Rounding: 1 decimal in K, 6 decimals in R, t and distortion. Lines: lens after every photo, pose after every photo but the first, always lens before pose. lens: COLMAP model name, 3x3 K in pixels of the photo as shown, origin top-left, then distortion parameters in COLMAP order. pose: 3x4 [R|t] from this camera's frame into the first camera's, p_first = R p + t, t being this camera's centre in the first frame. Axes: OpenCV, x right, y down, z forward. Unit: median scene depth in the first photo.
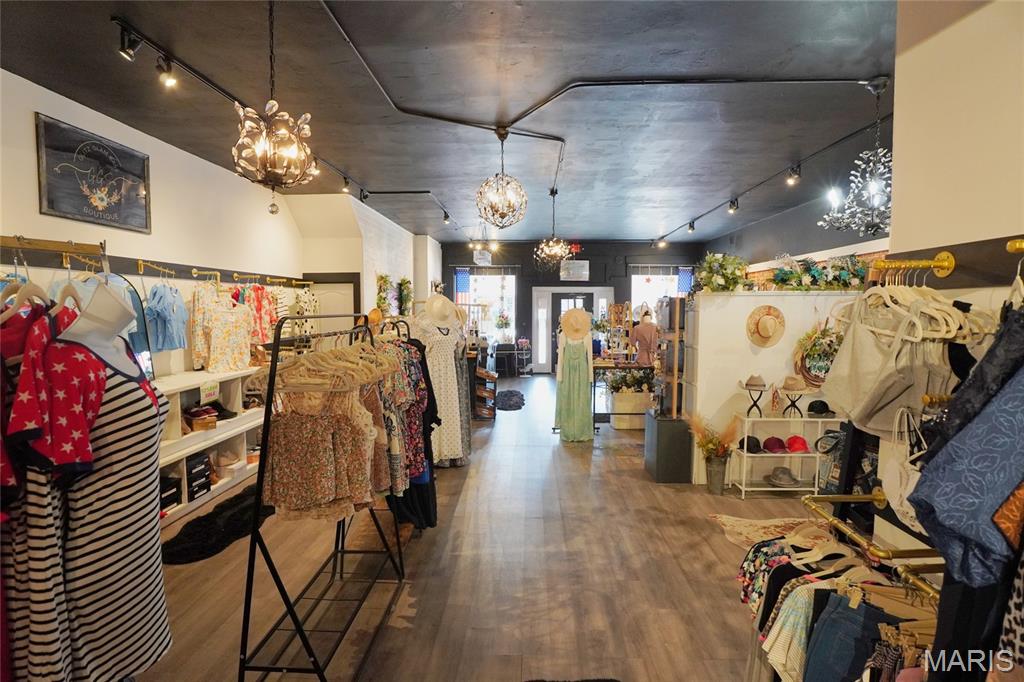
lens RADIAL K [[504.2, 0, 512.9], [0, 504.2, 340.5], [0, 0, 1]] dist [-0.006736, -0.000579]
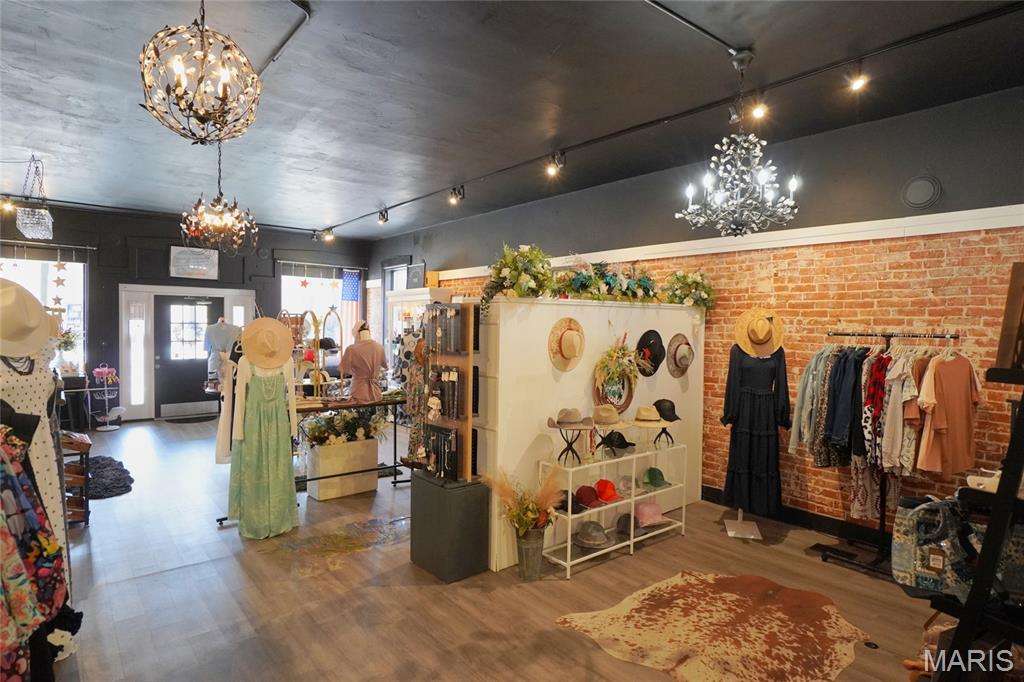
lens RADIAL K [[570.9, 0, 512.2], [0, 570.9, 339.7], [0, 0, 1]] dist [-0.020282, 0.000785]
pose [[0.753170, -0.006592, 0.657793, -0.106246], [0.028566, 0.999334, -0.022693, -0.013060], [-0.657206, 0.035883, 0.752856, 0.289172]]
